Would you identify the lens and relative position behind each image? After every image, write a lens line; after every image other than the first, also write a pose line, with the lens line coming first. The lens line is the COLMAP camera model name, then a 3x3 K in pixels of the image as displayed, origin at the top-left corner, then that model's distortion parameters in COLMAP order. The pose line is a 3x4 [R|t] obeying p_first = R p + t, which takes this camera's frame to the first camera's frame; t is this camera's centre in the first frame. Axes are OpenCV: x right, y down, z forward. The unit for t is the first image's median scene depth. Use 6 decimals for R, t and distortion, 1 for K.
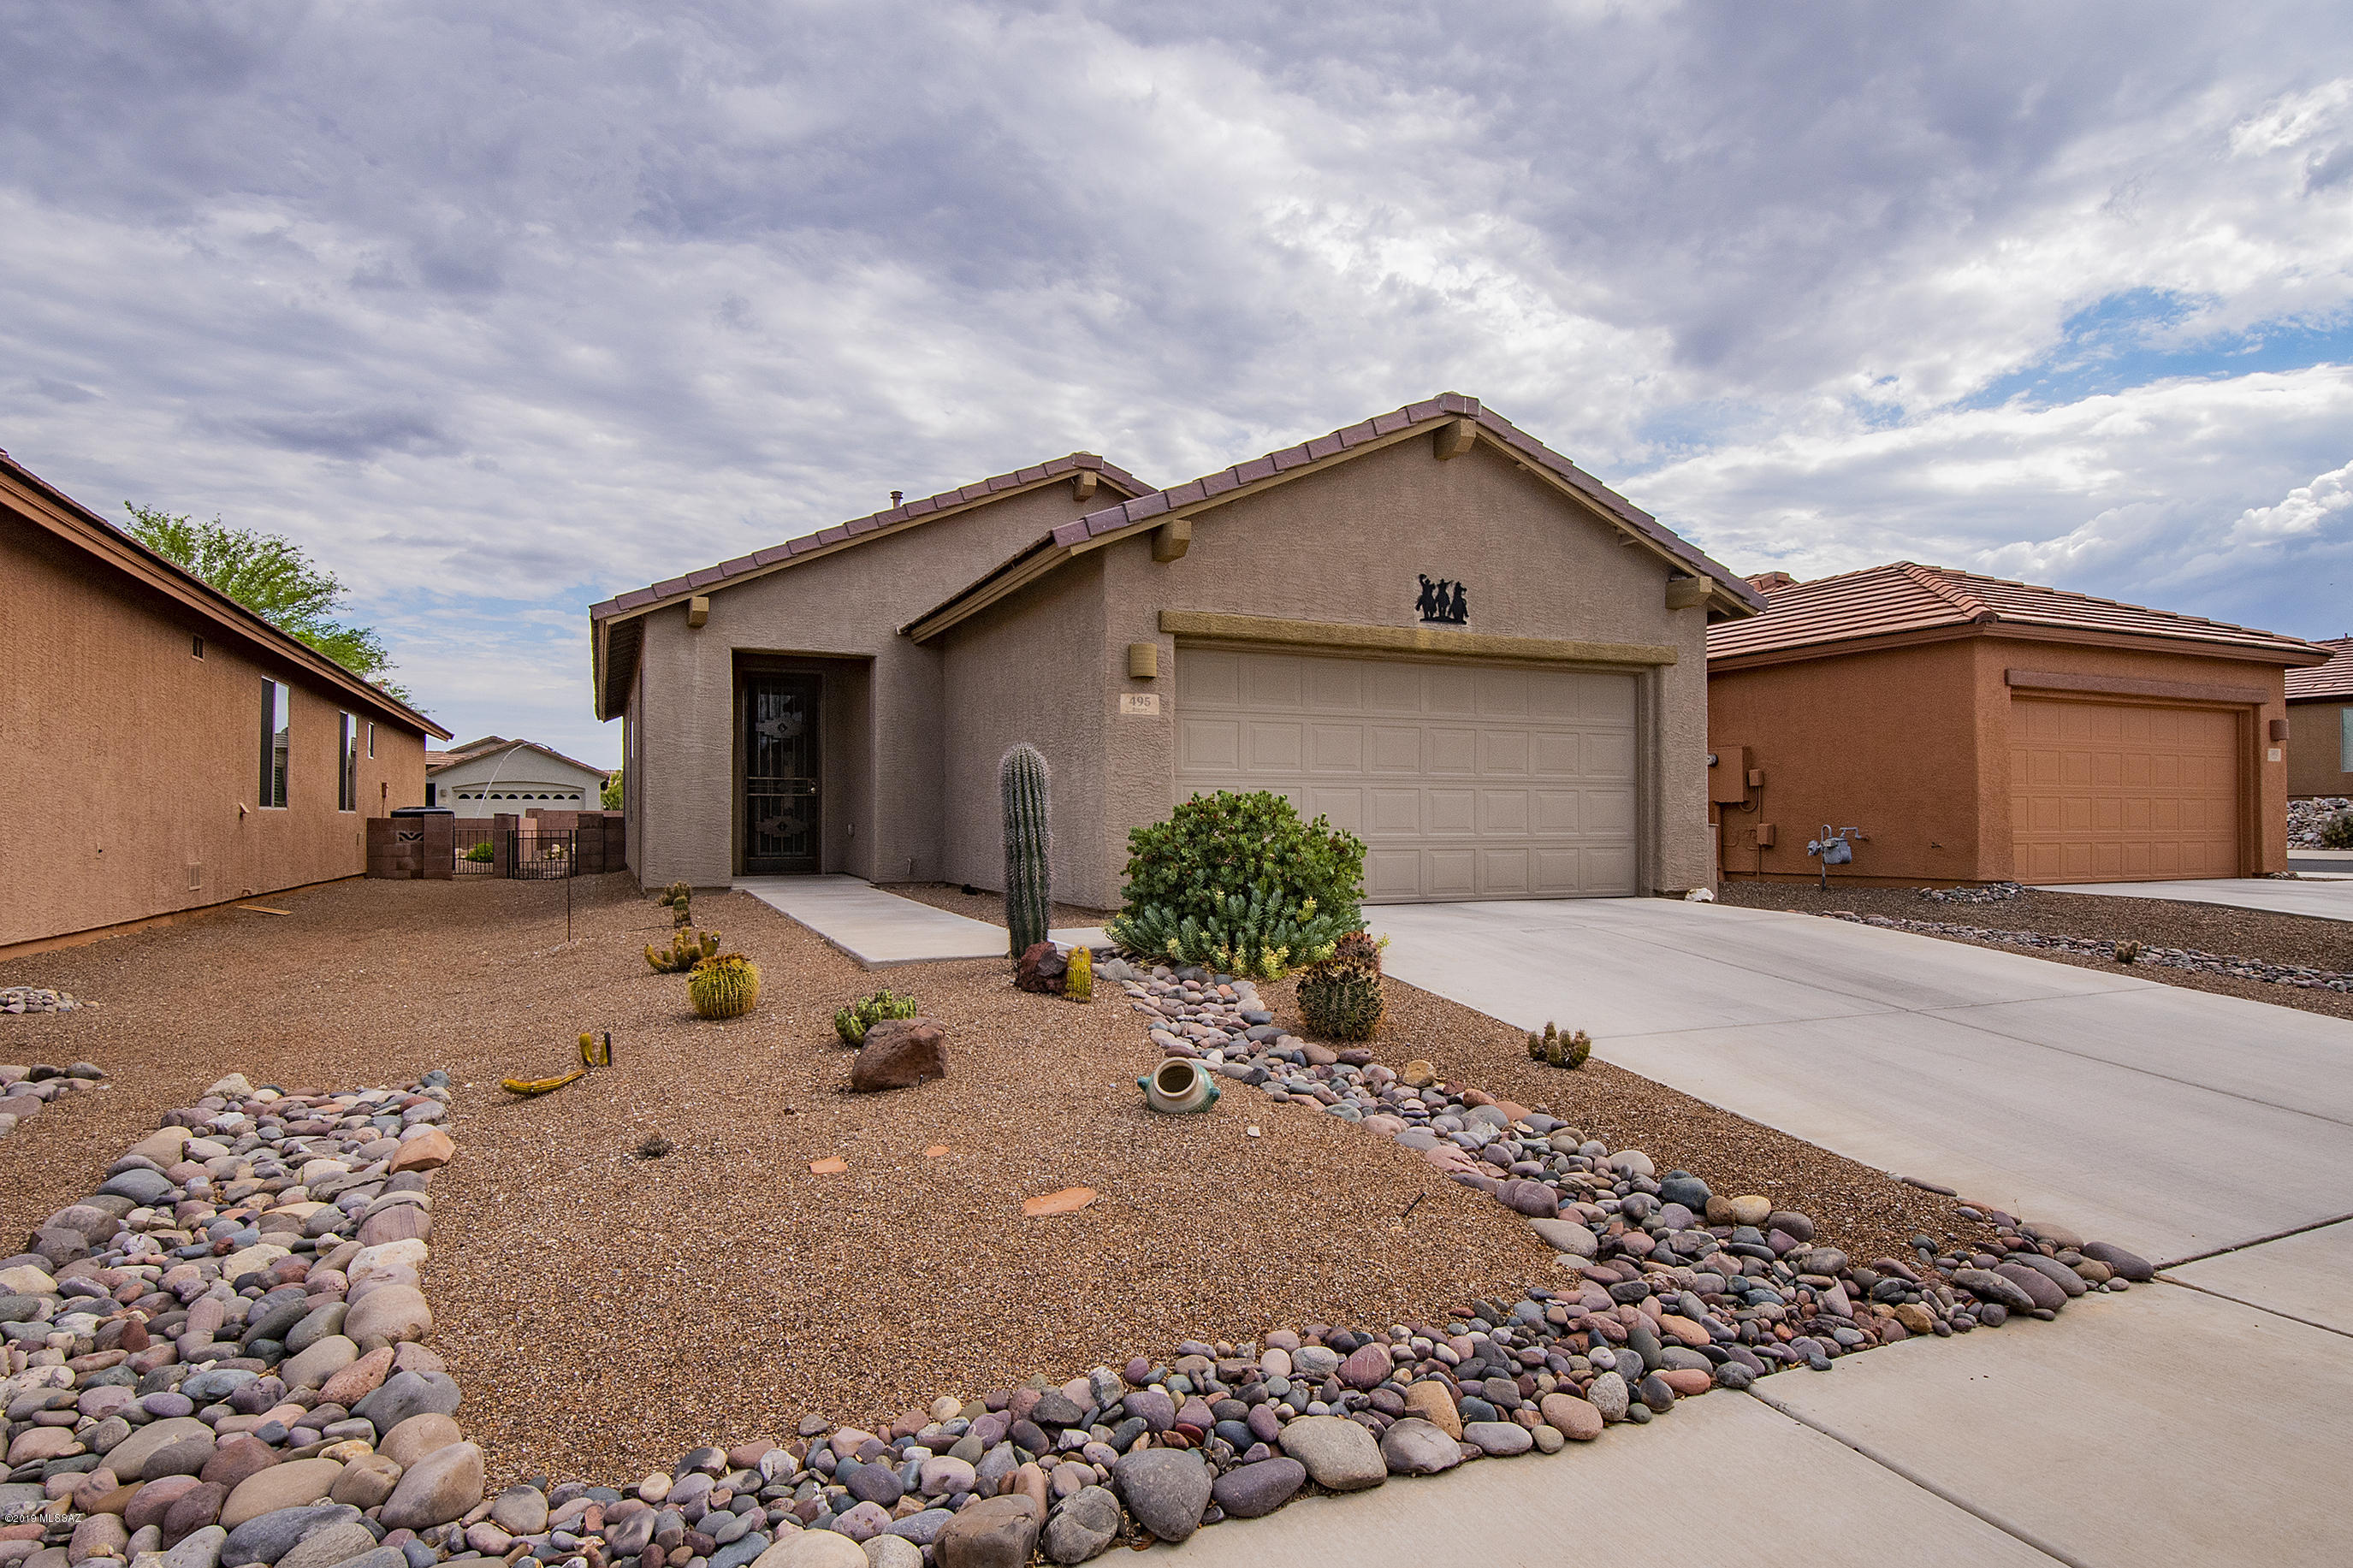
lens RADIAL K [[1262.2, 0, 1165.5], [0, 1262.2, 829.3], [0, 0, 1]] dist [0.033593, -0.044421]
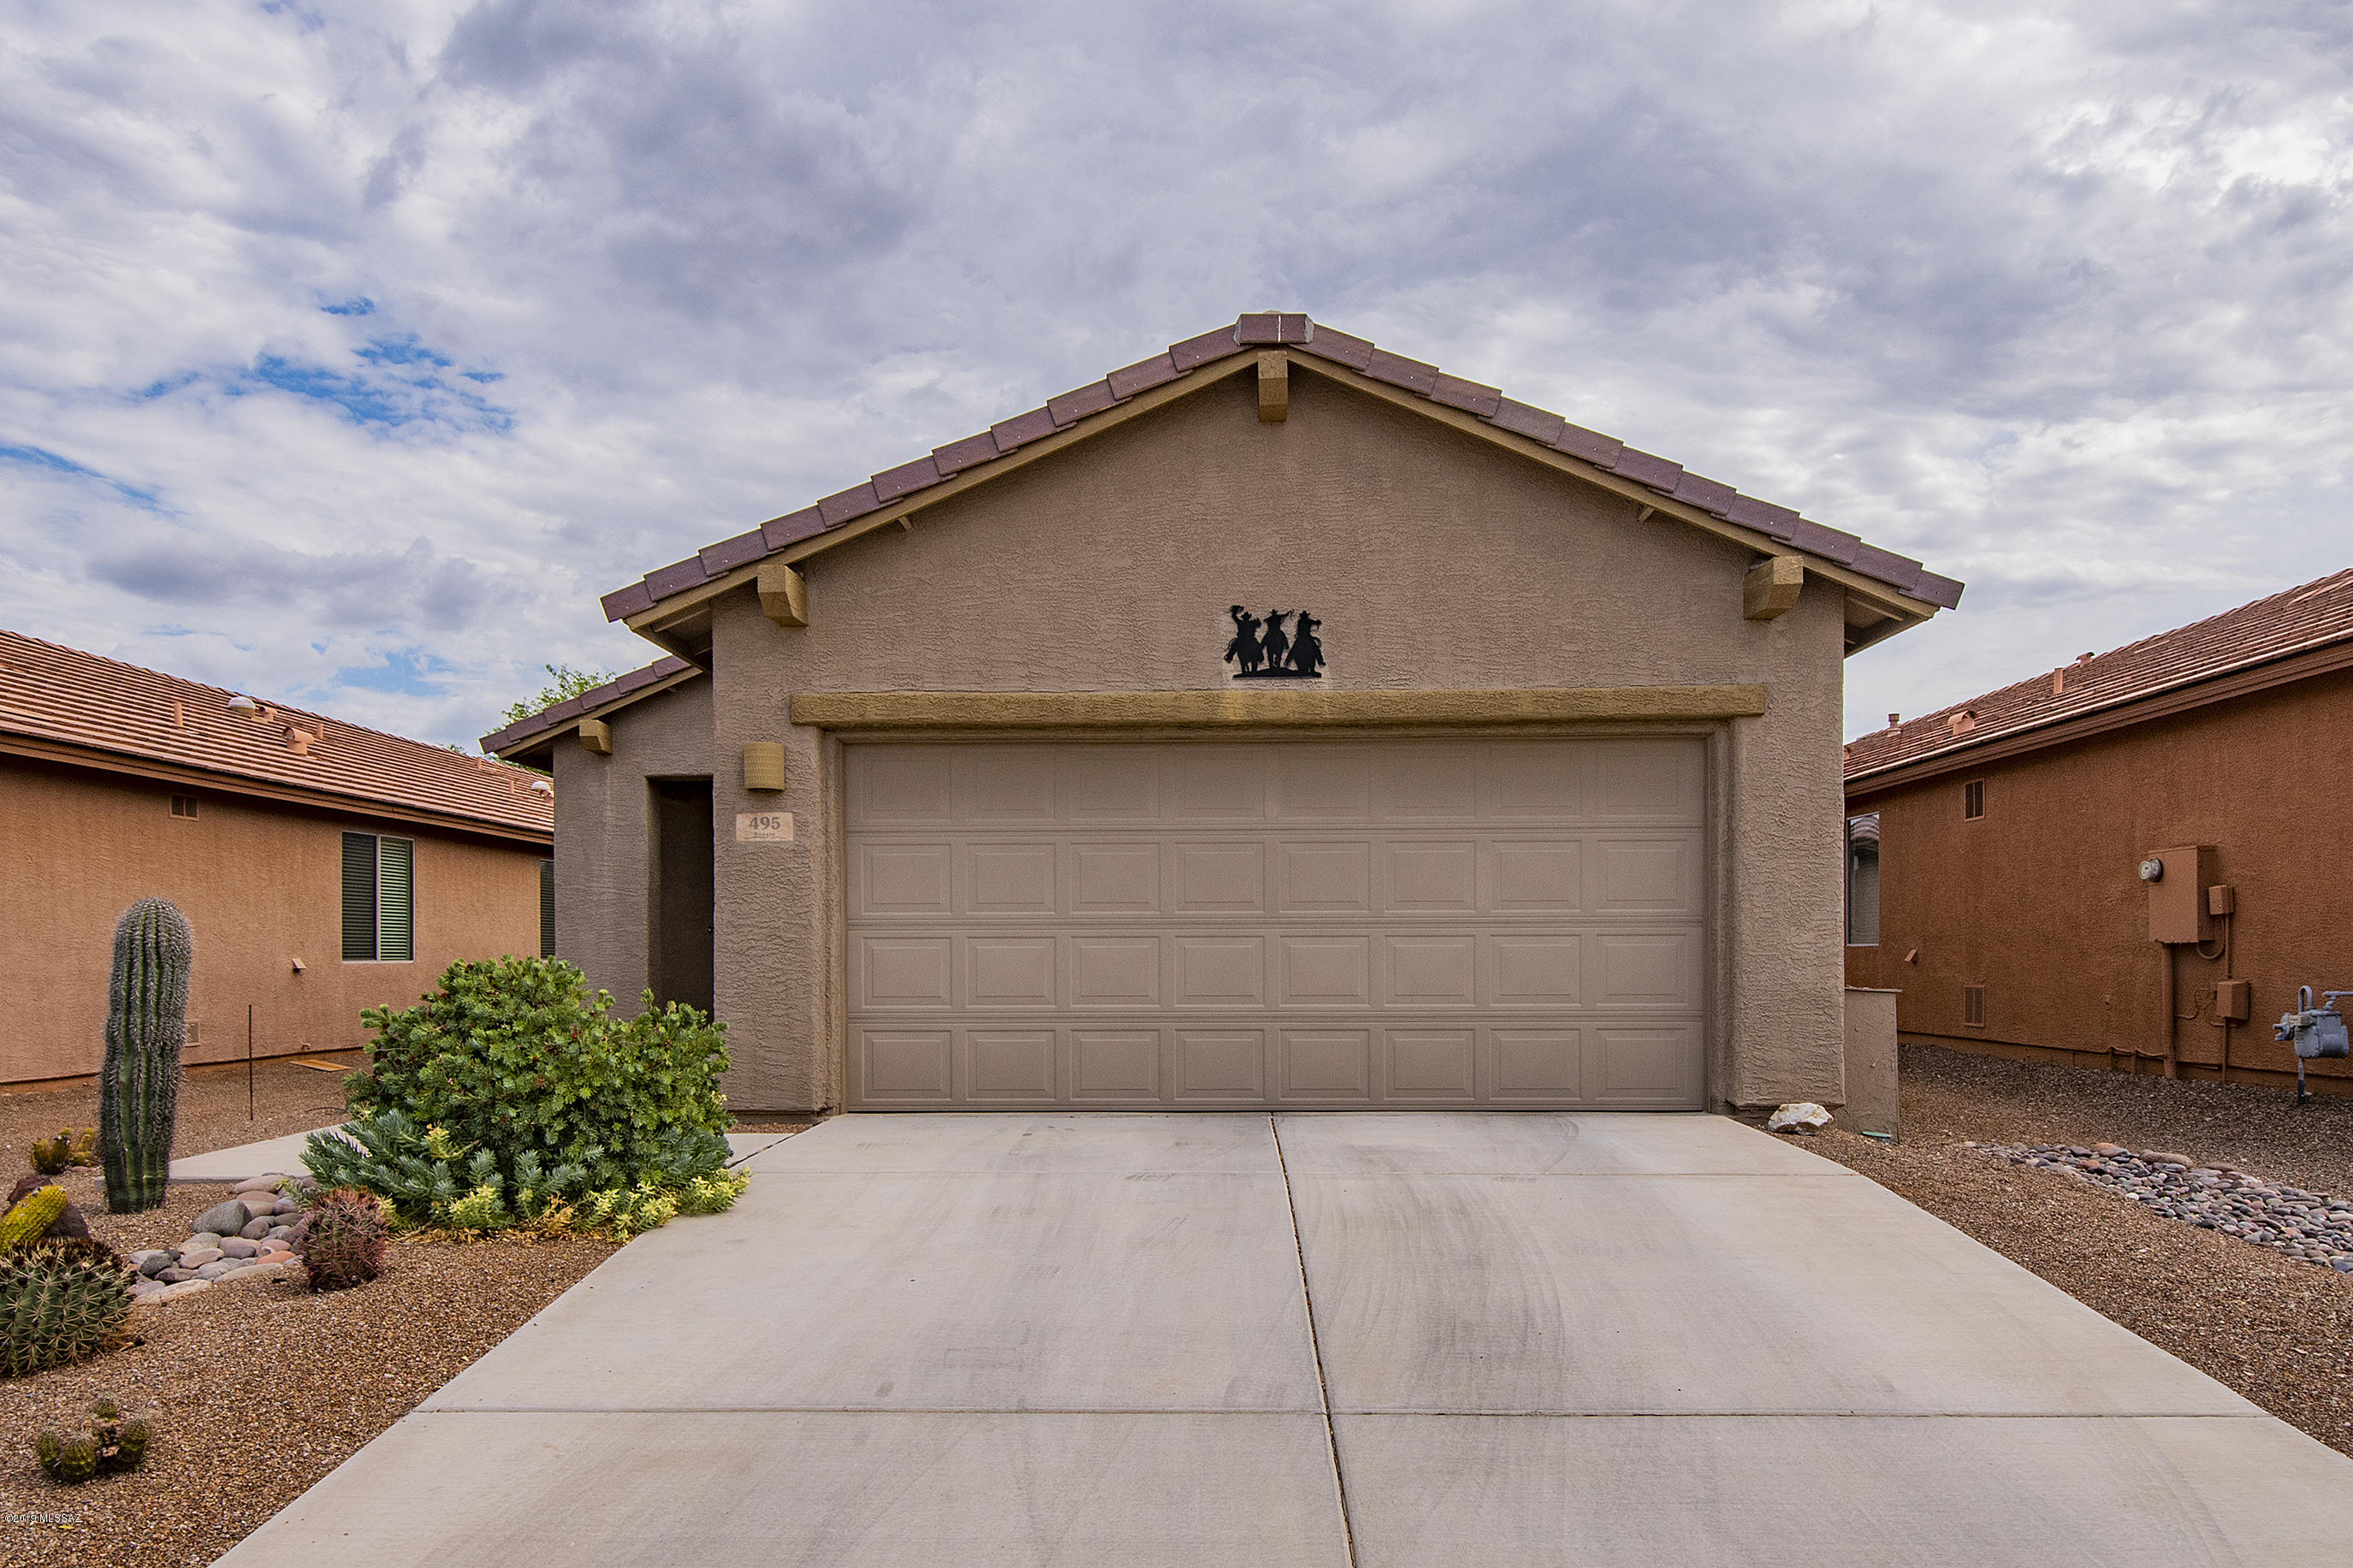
lens RADIAL K [[1462.2, 0, 1181.6], [0, 1462.2, 993.0], [0, 0, 1]] dist [0.000550, -0.001945]
pose [[0.901032, 0.007945, -0.433680, 0.462161], [0.000683, 0.999805, 0.019736, -0.016825], [0.433752, -0.018079, 0.900851, 0.285728]]
